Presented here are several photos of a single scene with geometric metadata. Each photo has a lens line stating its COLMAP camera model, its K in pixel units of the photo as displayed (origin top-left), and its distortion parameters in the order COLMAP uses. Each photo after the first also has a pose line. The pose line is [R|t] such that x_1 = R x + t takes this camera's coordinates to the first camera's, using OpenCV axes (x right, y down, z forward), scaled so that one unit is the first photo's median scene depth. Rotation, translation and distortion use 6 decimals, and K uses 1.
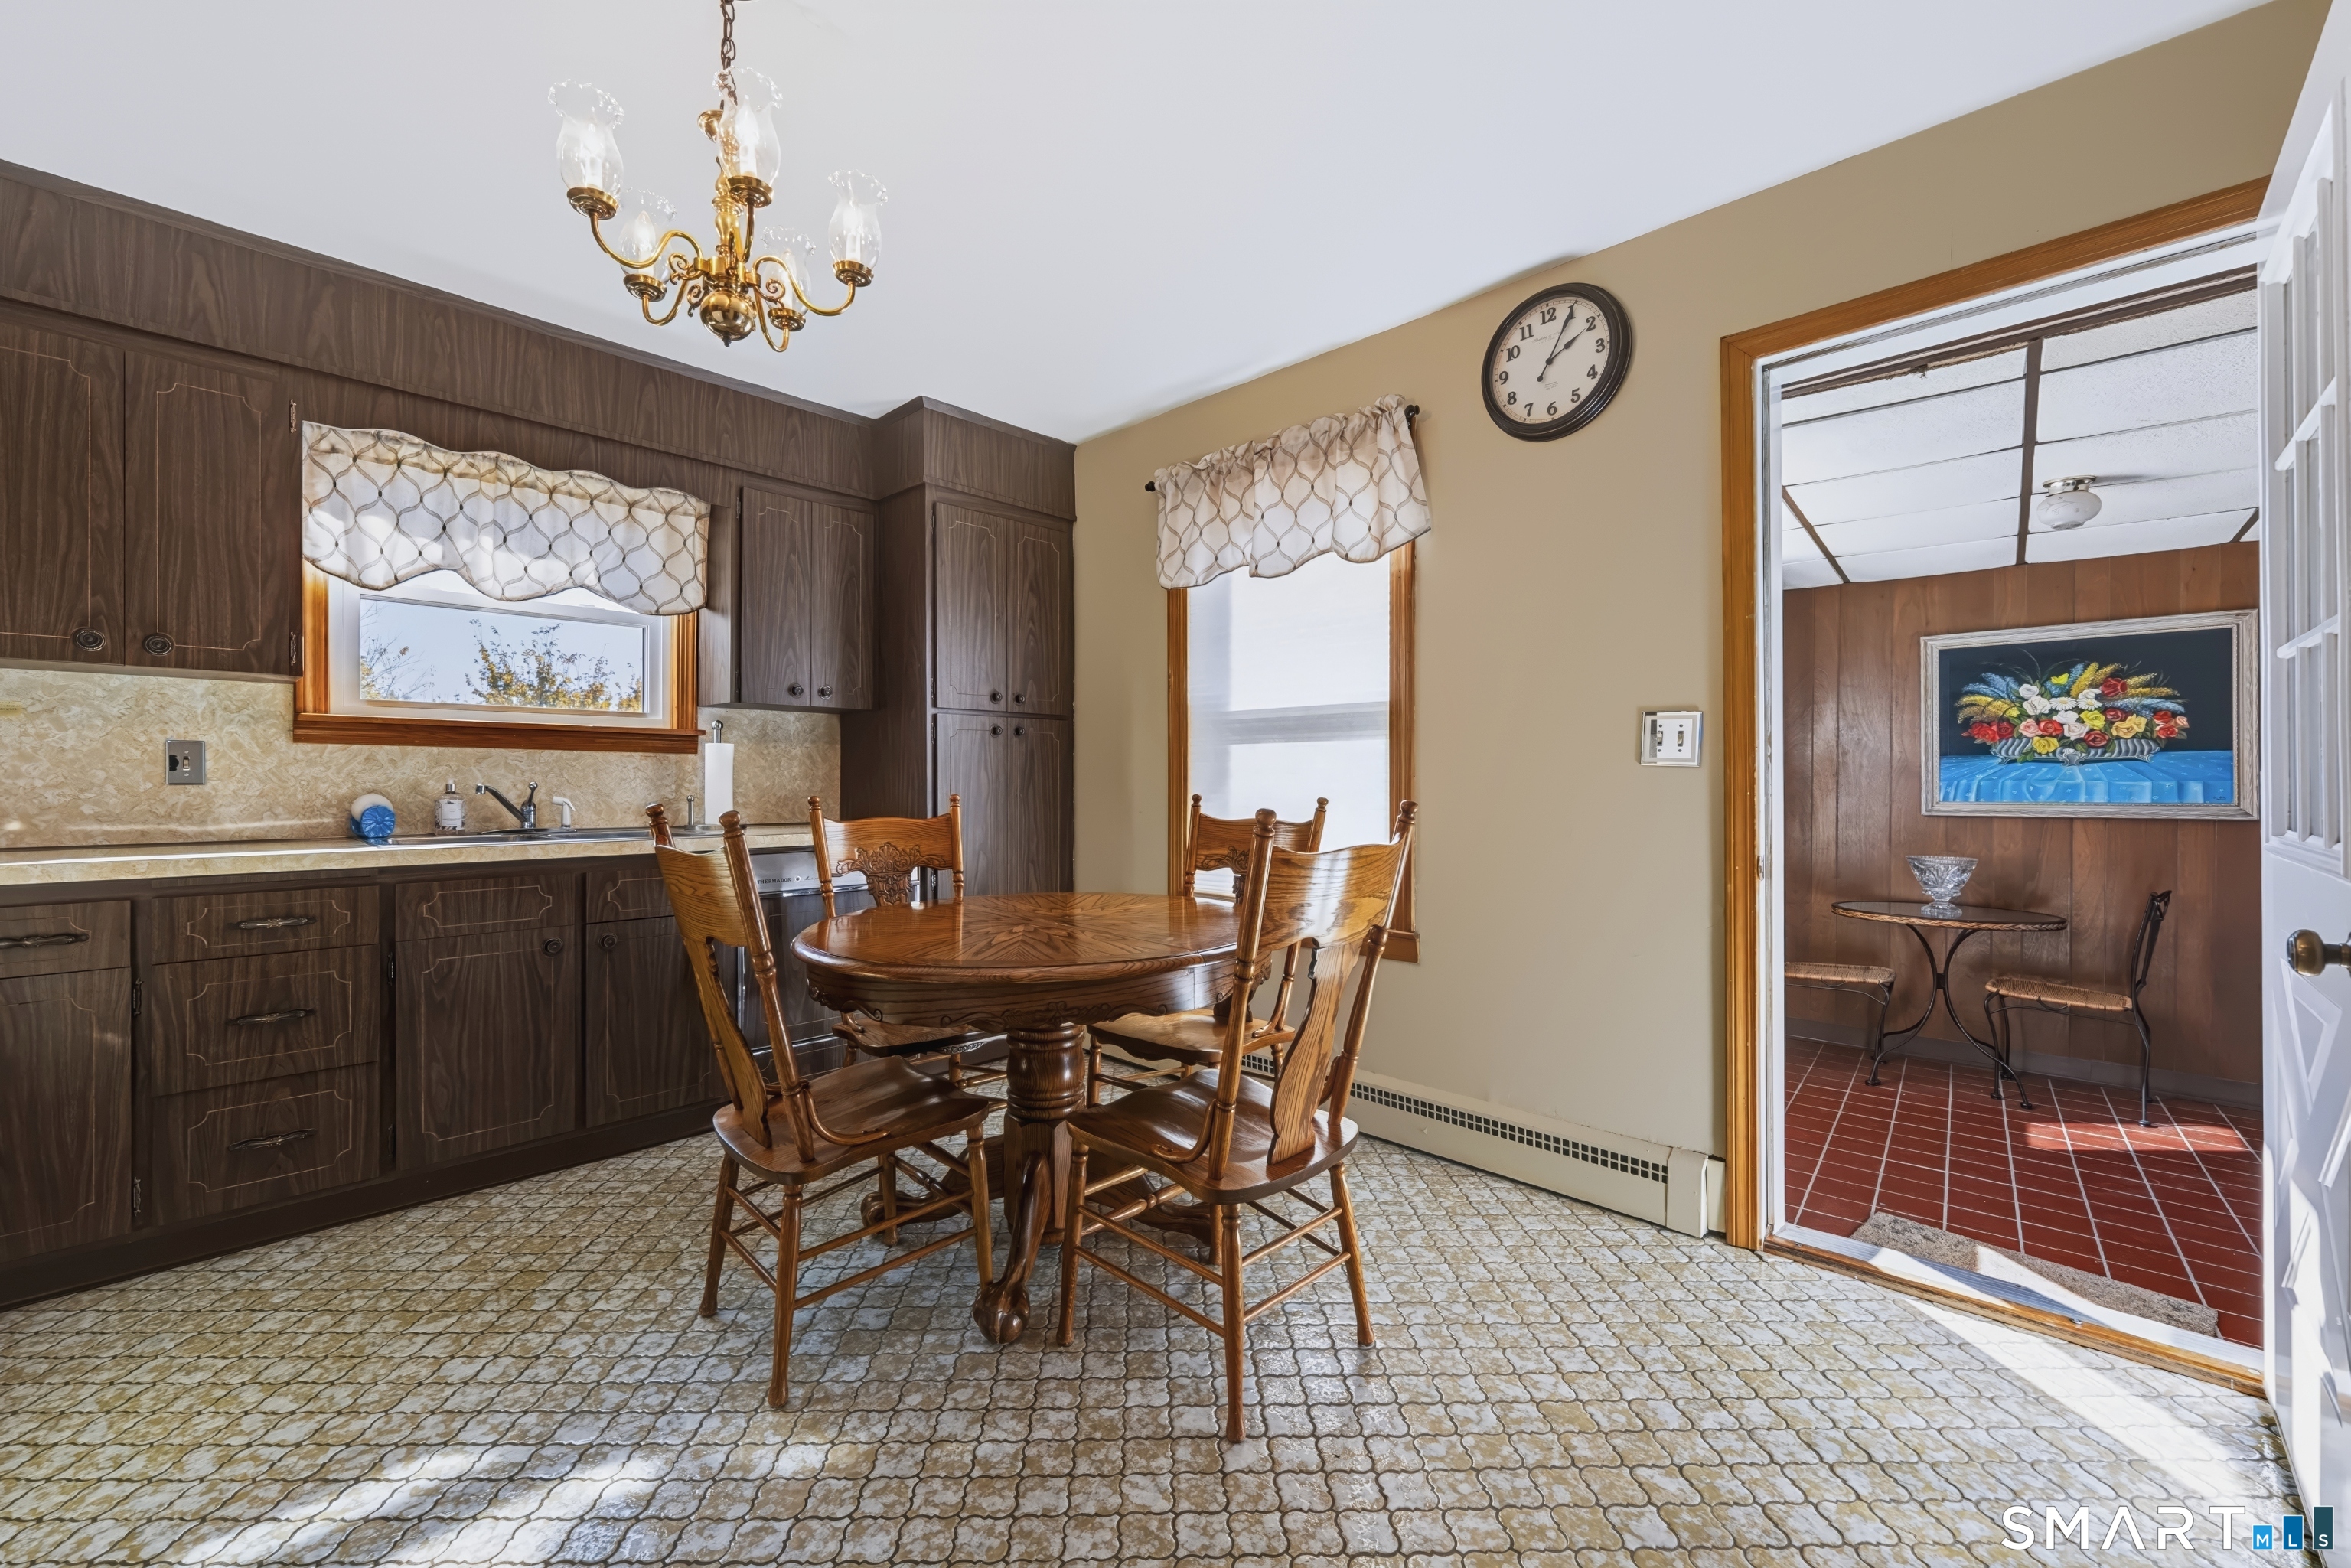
lens RADIAL K [[941.8, 0, 1171.6], [0, 941.8, 780.8], [0, 0, 1]] dist [-0.000944, -0.000535]
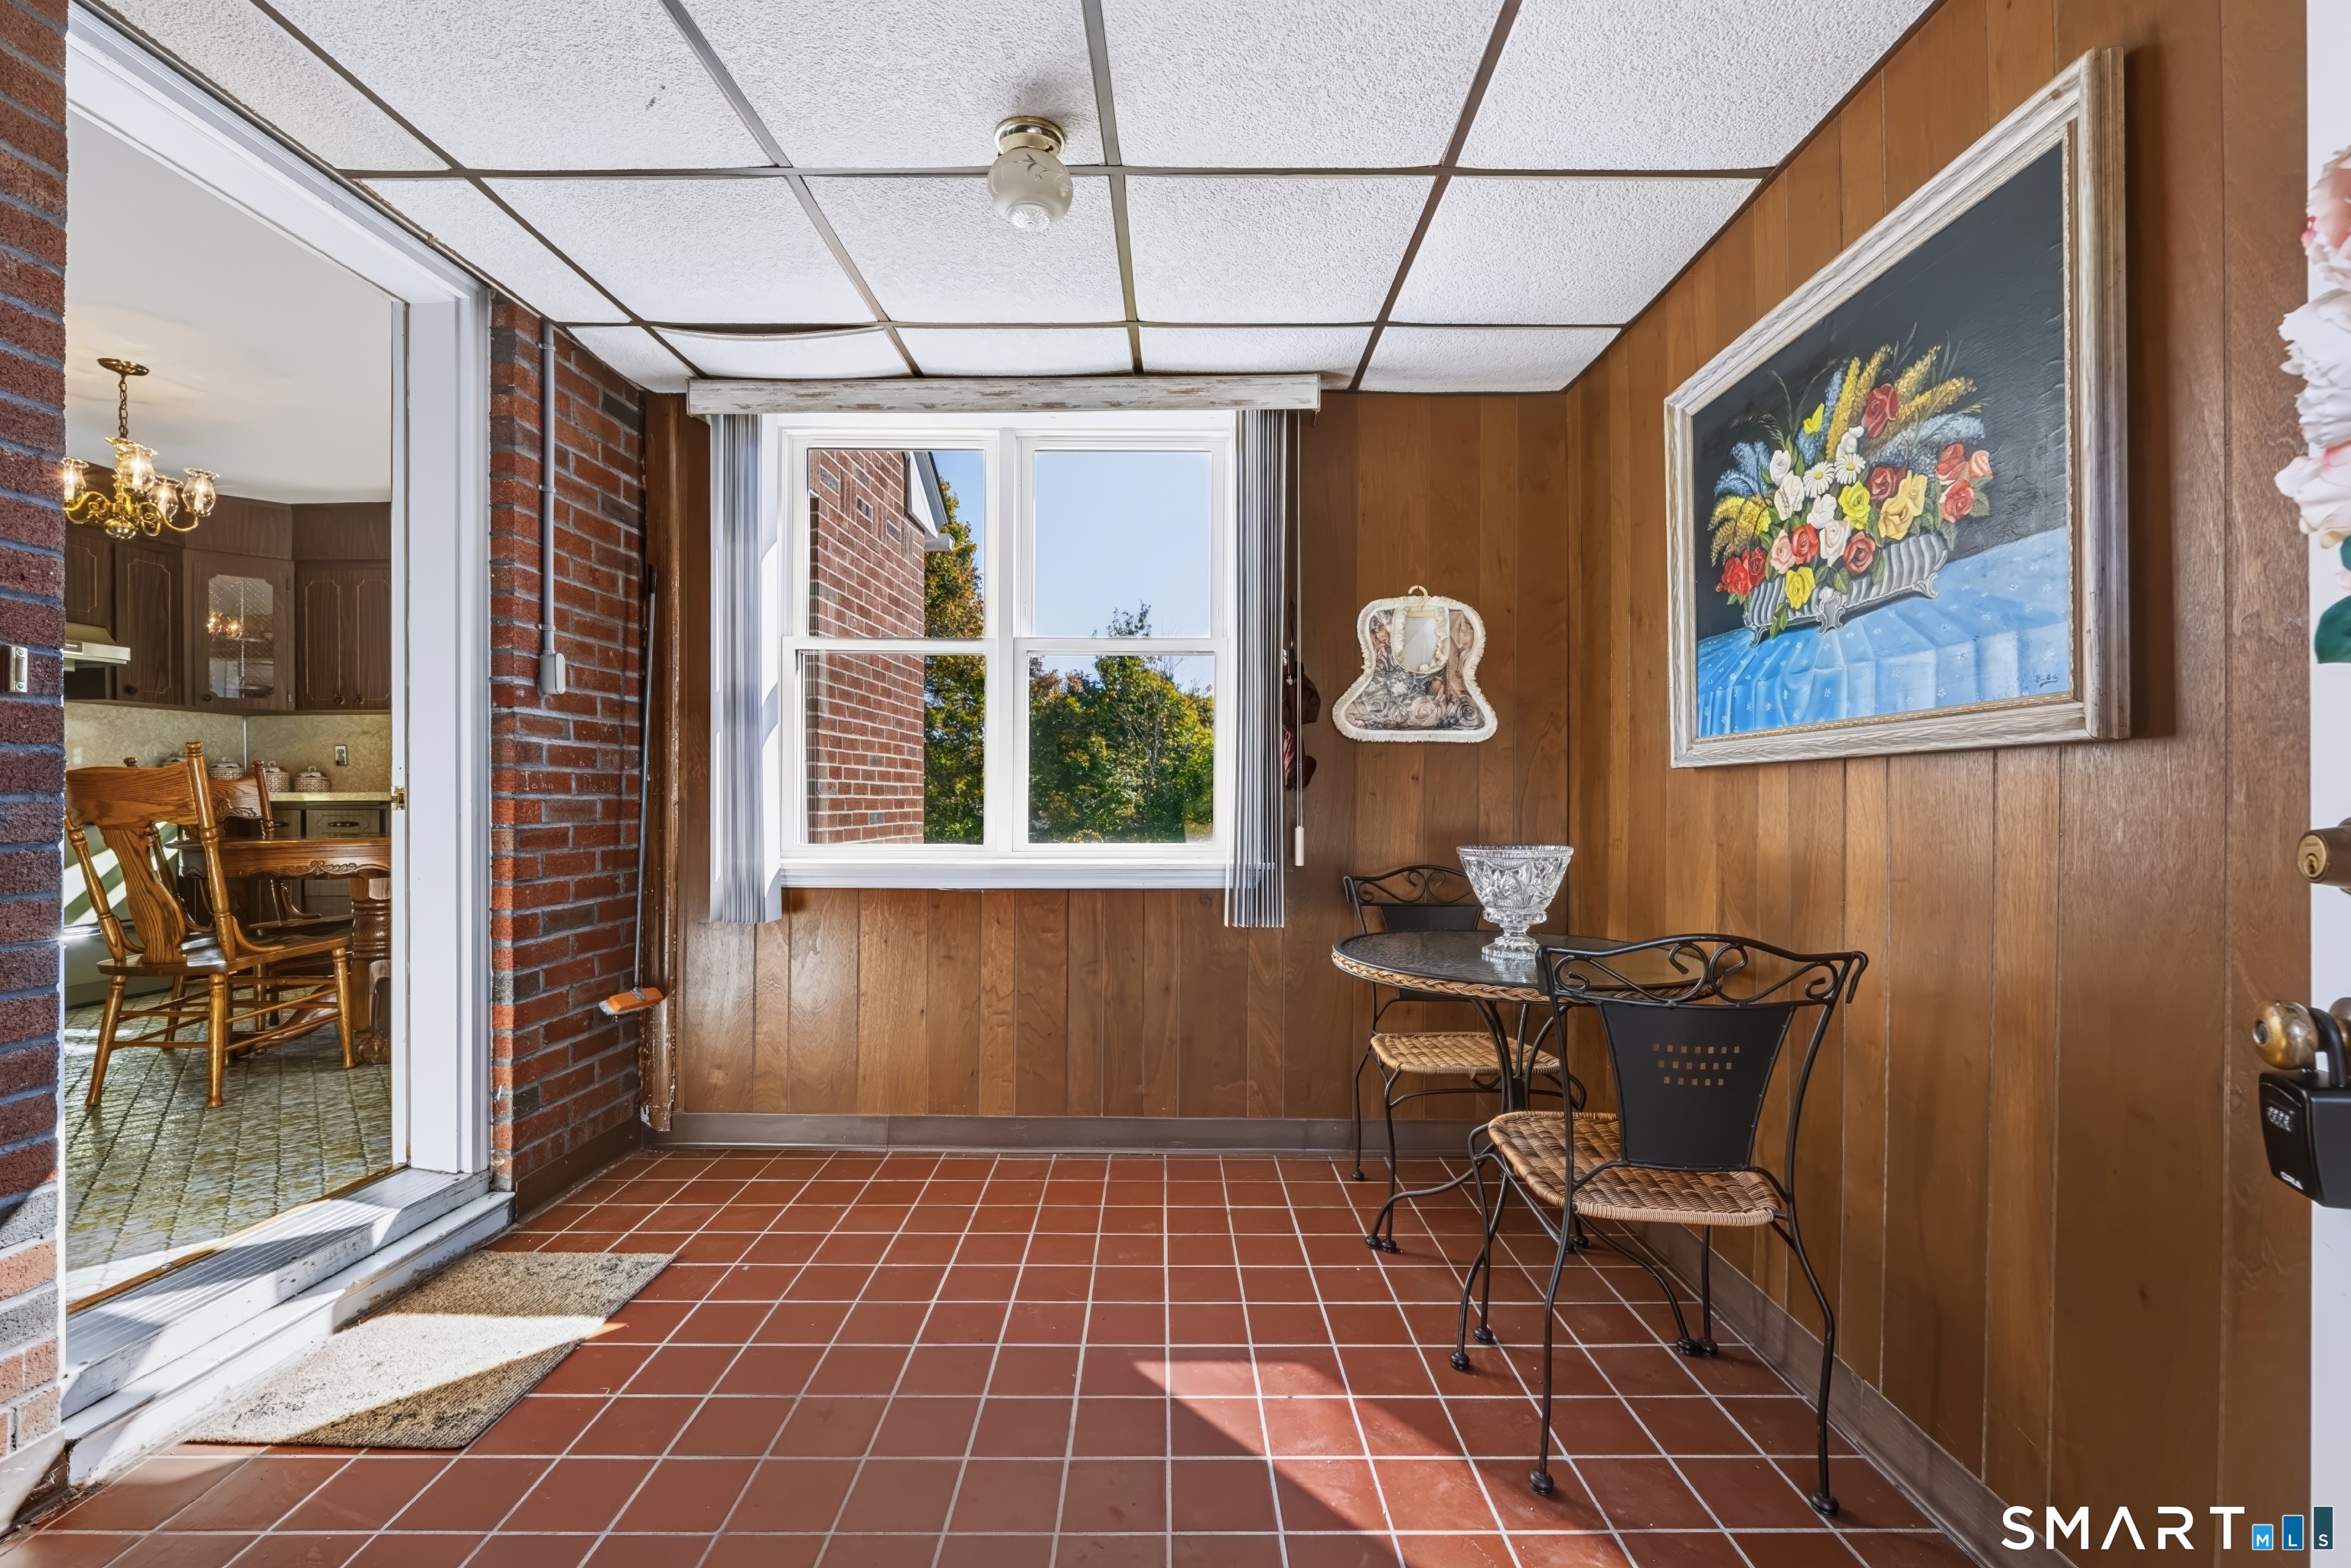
lens RADIAL K [[989.5, 0, 1157.3], [0, 989.5, 786.7], [0, 0, 1]] dist [-0.001062, -0.000712]
pose [[0.654037, -0.010917, -0.756383, 1.201189], [0.006677, 0.999940, -0.008659, 0.057944], [0.756433, 0.000613, 0.654071, 0.560637]]
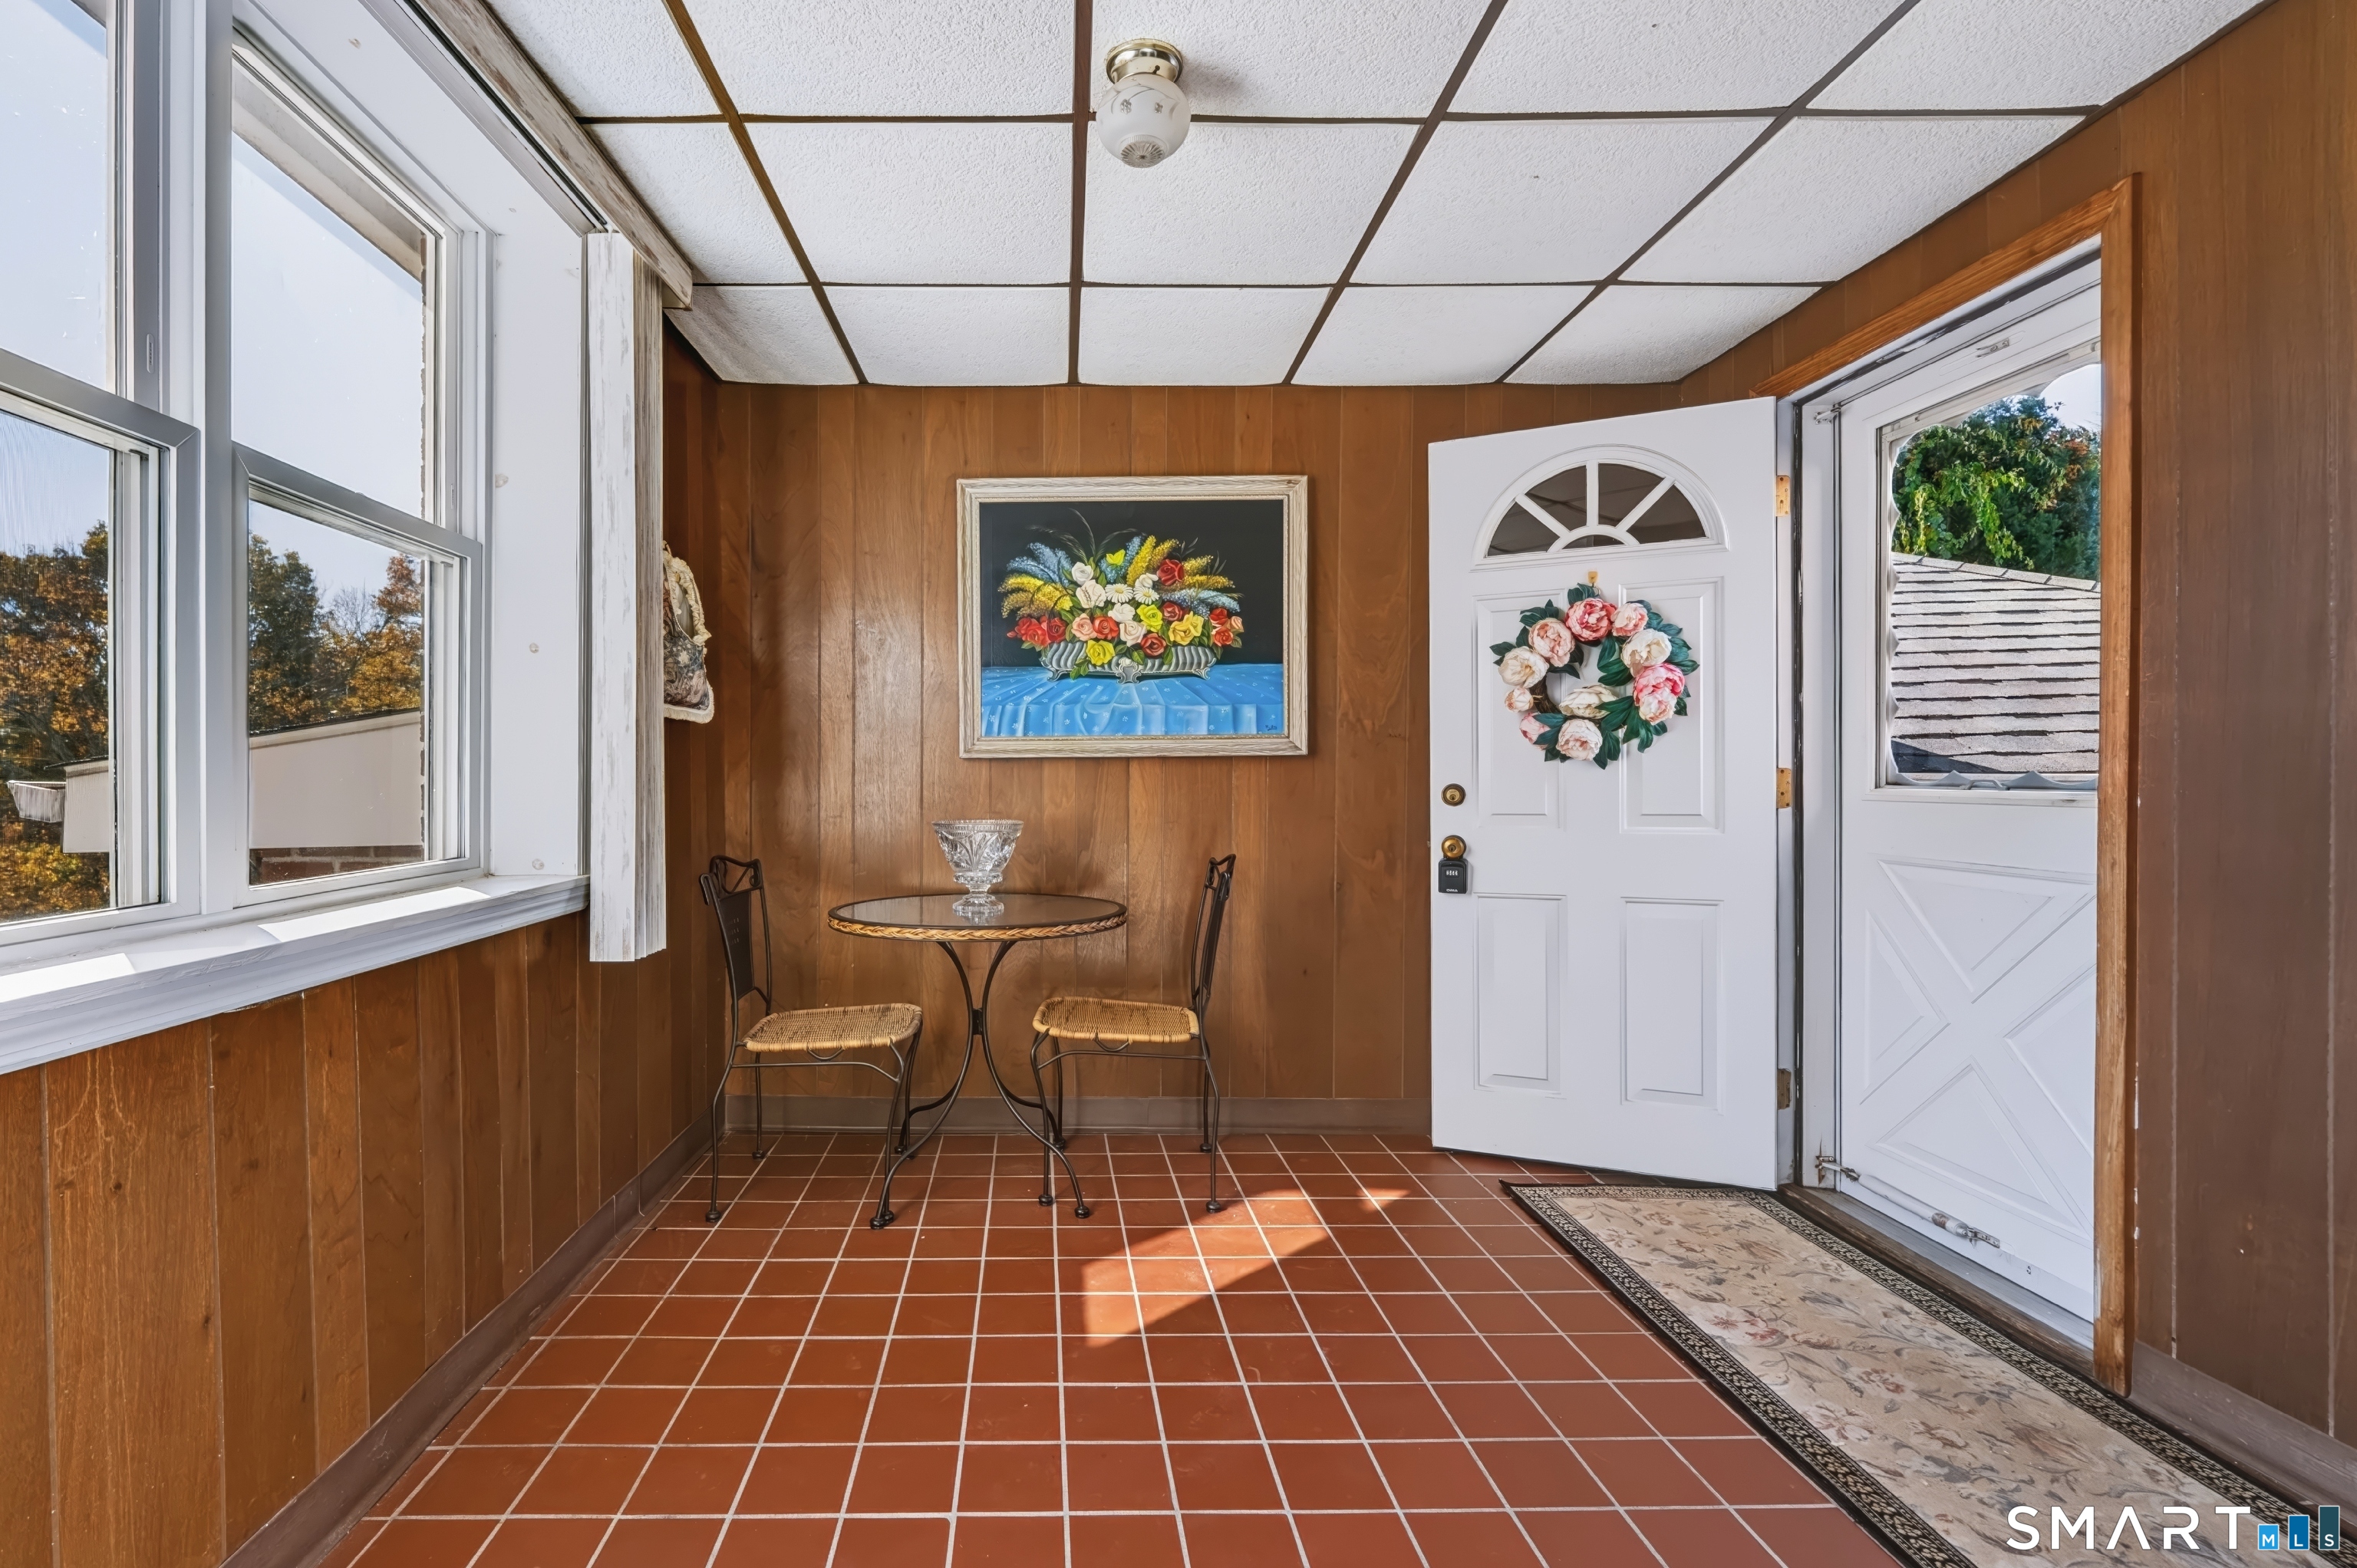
lens RADIAL K [[1033.5, 0, 1061.7], [0, 1033.5, 789.6], [0, 0, 1]] dist [-0.001225, 0.000057]
pose [[0.749370, -0.015588, 0.661968, 0.454478], [0.002242, 0.999777, 0.021005, 0.051711], [-0.662148, -0.014257, 0.749238, 0.505145]]
